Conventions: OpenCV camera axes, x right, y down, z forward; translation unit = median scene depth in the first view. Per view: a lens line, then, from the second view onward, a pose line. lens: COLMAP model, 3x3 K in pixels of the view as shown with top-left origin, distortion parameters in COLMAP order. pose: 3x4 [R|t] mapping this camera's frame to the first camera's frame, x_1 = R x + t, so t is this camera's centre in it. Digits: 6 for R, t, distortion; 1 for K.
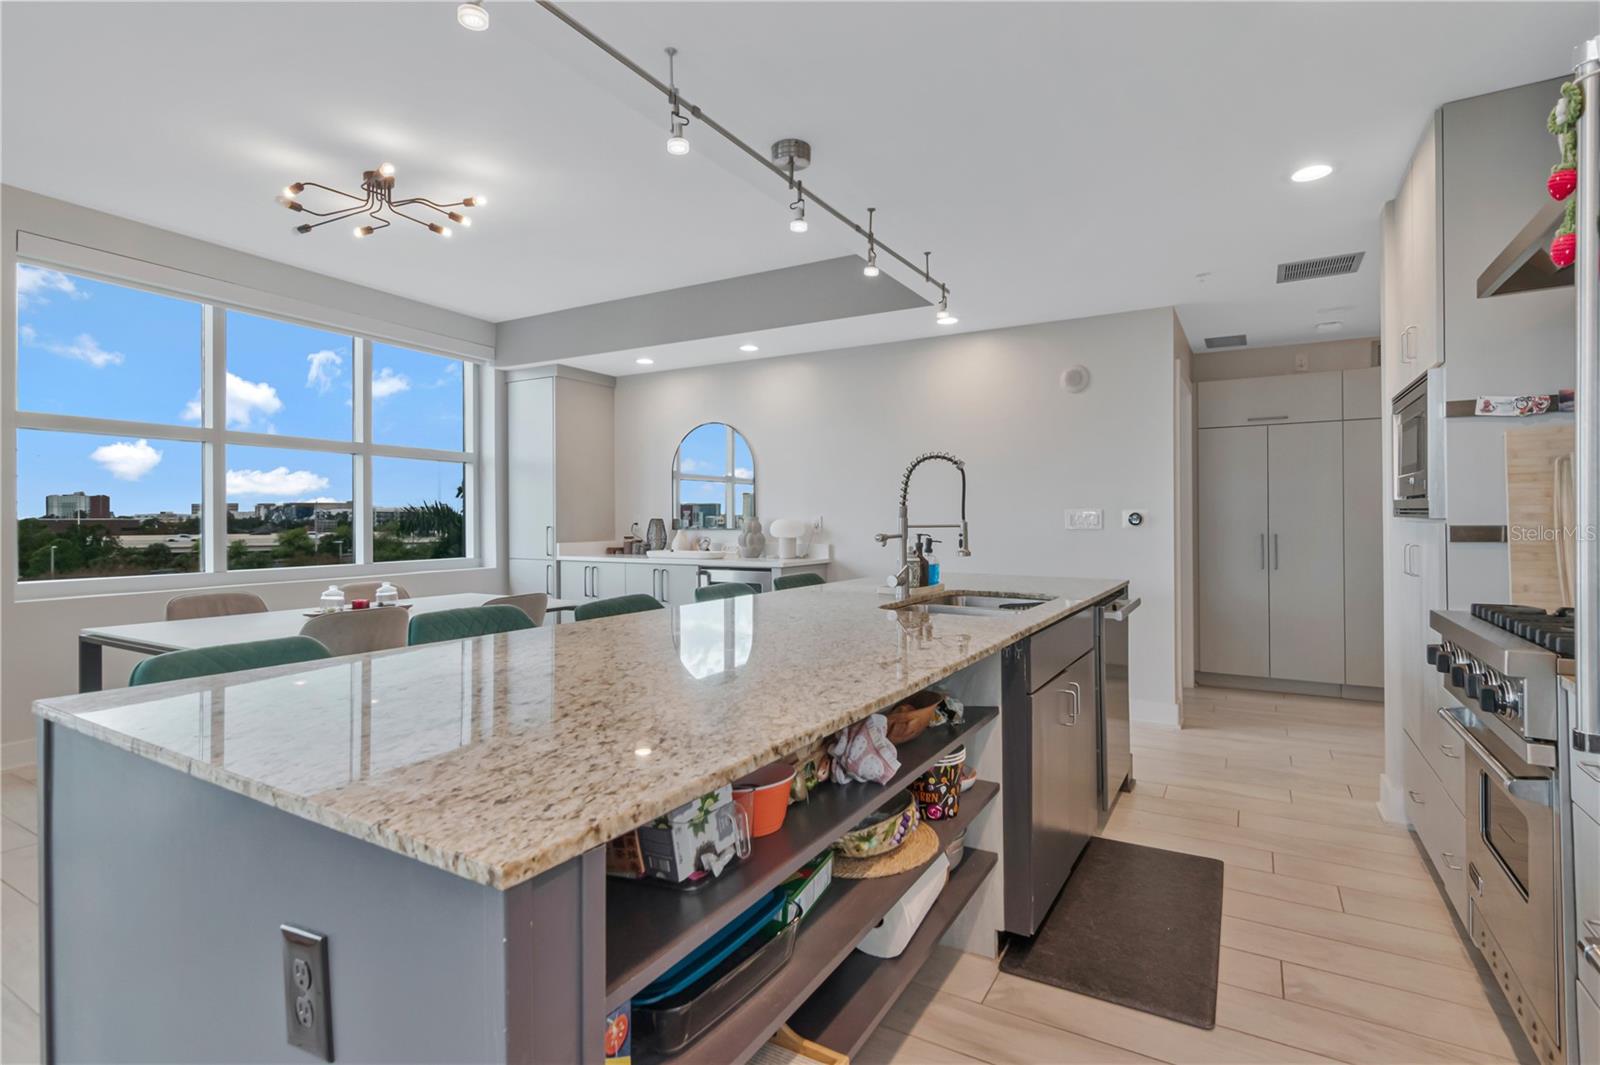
lens RADIAL K [[786.8, 0, 800.2], [0, 786.8, 518.6], [0, 0, 1]] dist [-0.000375, -0.005898]
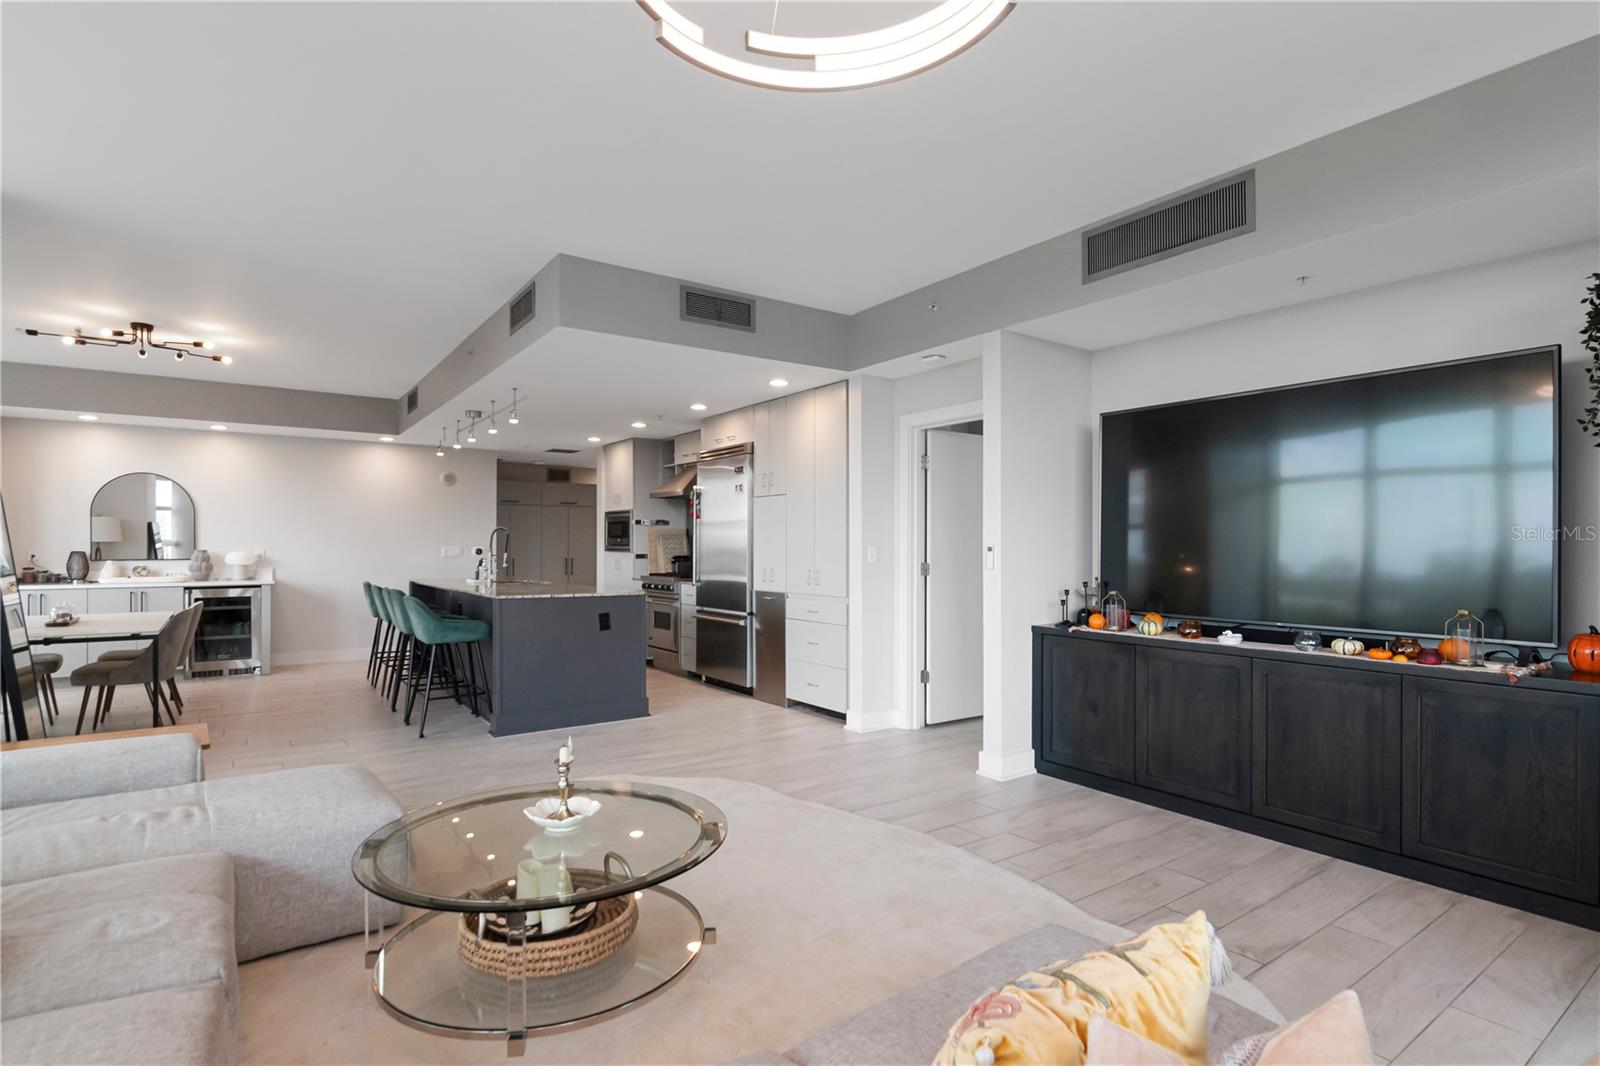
lens RADIAL K [[786.8, 0, 805.5], [0, 786.8, 546.9], [0, 0, 1]] dist [-0.000375, -0.005898]
pose [[0.408649, 0.002144, 0.912689, -1.094797], [-0.003711, 0.999993, -0.000688, -0.012655], [-0.912684, -0.003106, 0.408654, -0.607971]]
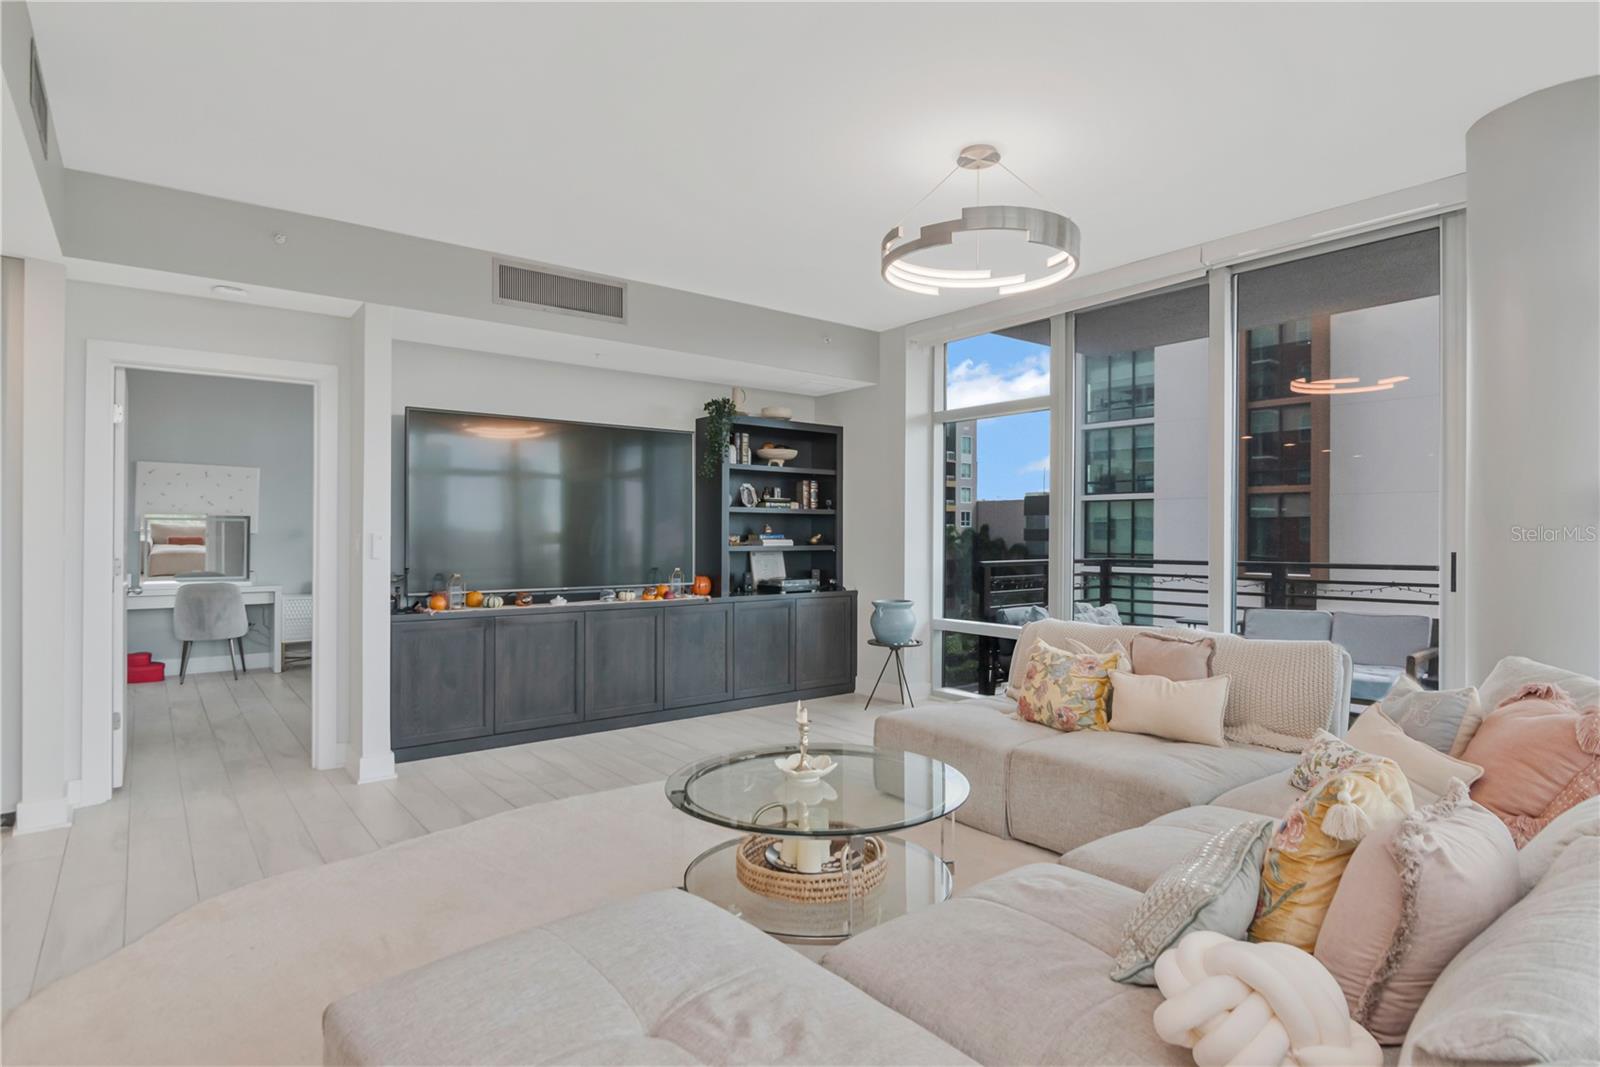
lens RADIAL K [[853.4, 0, 789.7], [0, 853.4, 529.7], [0, 0, 1]] dist [-0.005965, -0.003884]
pose [[-0.924655, 0.010952, 0.380649, -0.937831], [0.006393, 0.999892, -0.013238, -0.003257], [-0.380753, -0.009807, -0.924625, 0.264180]]
